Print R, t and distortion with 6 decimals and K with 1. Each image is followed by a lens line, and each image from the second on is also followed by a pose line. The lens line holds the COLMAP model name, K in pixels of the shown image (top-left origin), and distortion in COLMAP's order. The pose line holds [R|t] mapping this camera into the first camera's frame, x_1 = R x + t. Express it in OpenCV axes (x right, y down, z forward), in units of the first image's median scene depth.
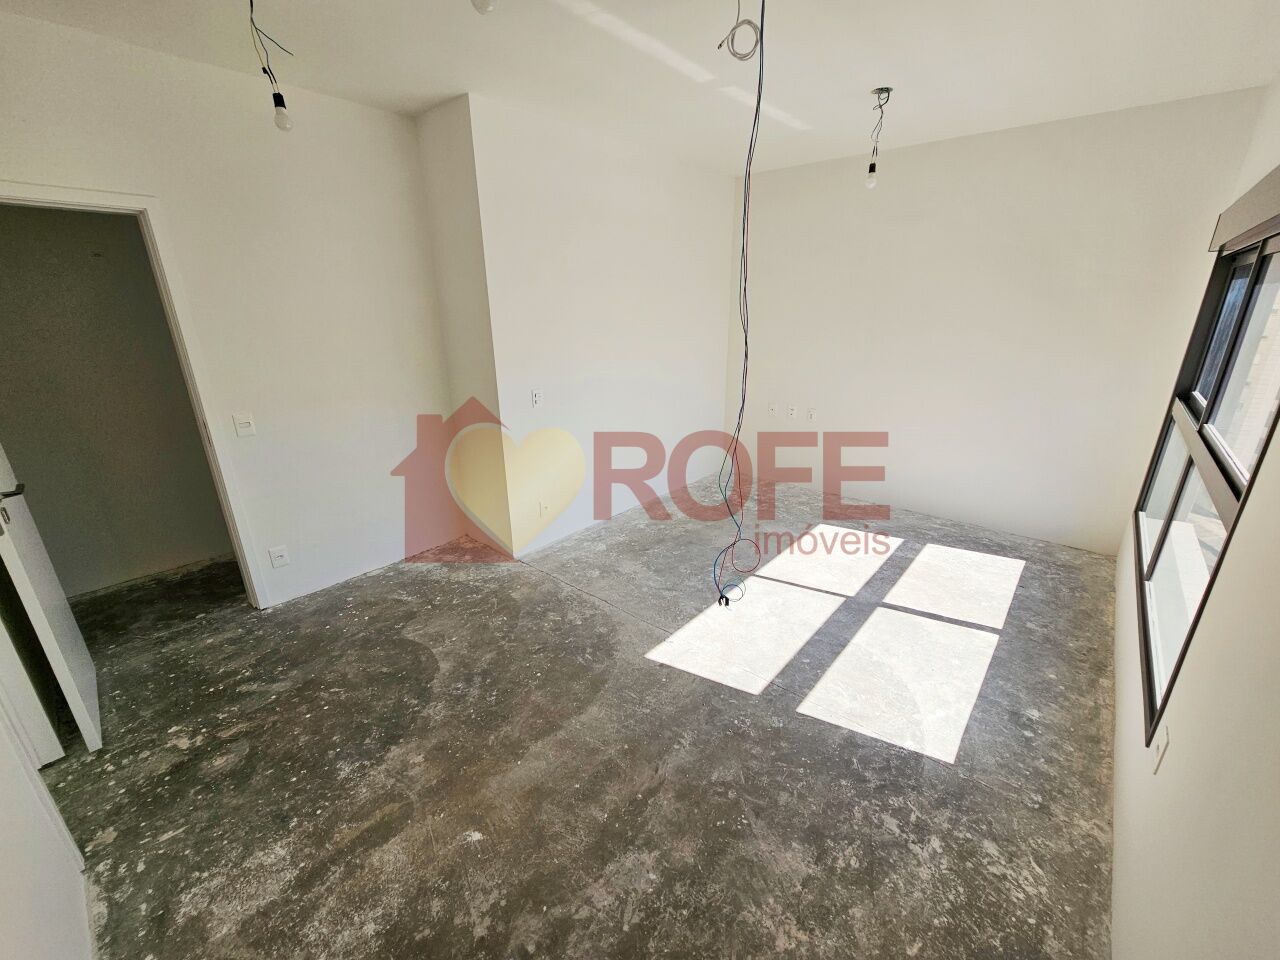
lens RADIAL K [[519.3, 0, 643.8], [0, 519.3, 480.9], [0, 0, 1]] dist [-0.000631, 0.000788]
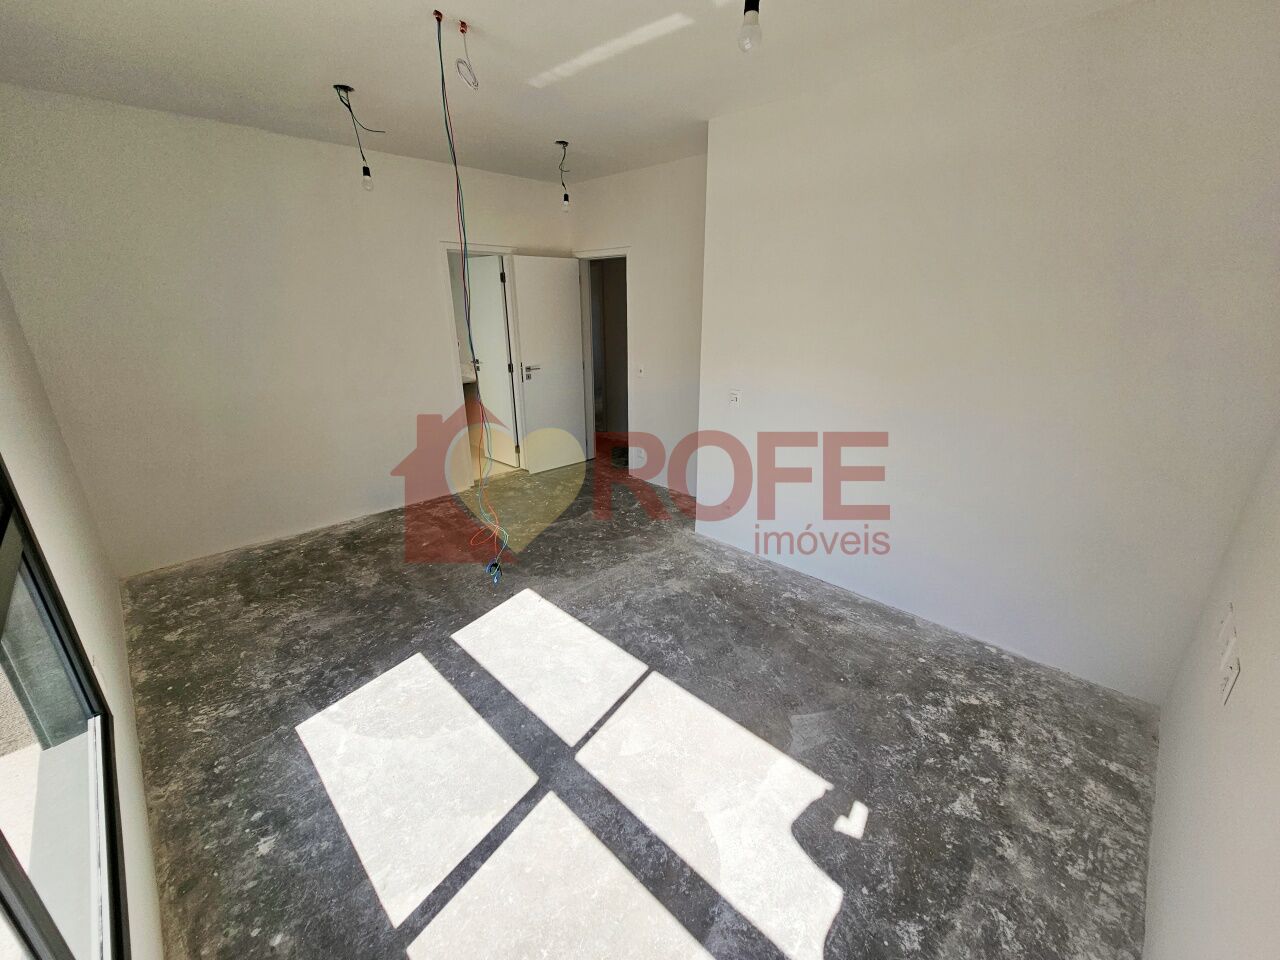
lens RADIAL K [[519.3, 0, 643.6], [0, 519.3, 478.6], [0, 0, 1]] dist [-0.000631, 0.000788]
pose [[-0.060083, 0.331676, -0.941478, 1.260391], [-0.325381, 0.885158, 0.332600, -0.470508], [0.943672, 0.326323, 0.054739, 1.308152]]
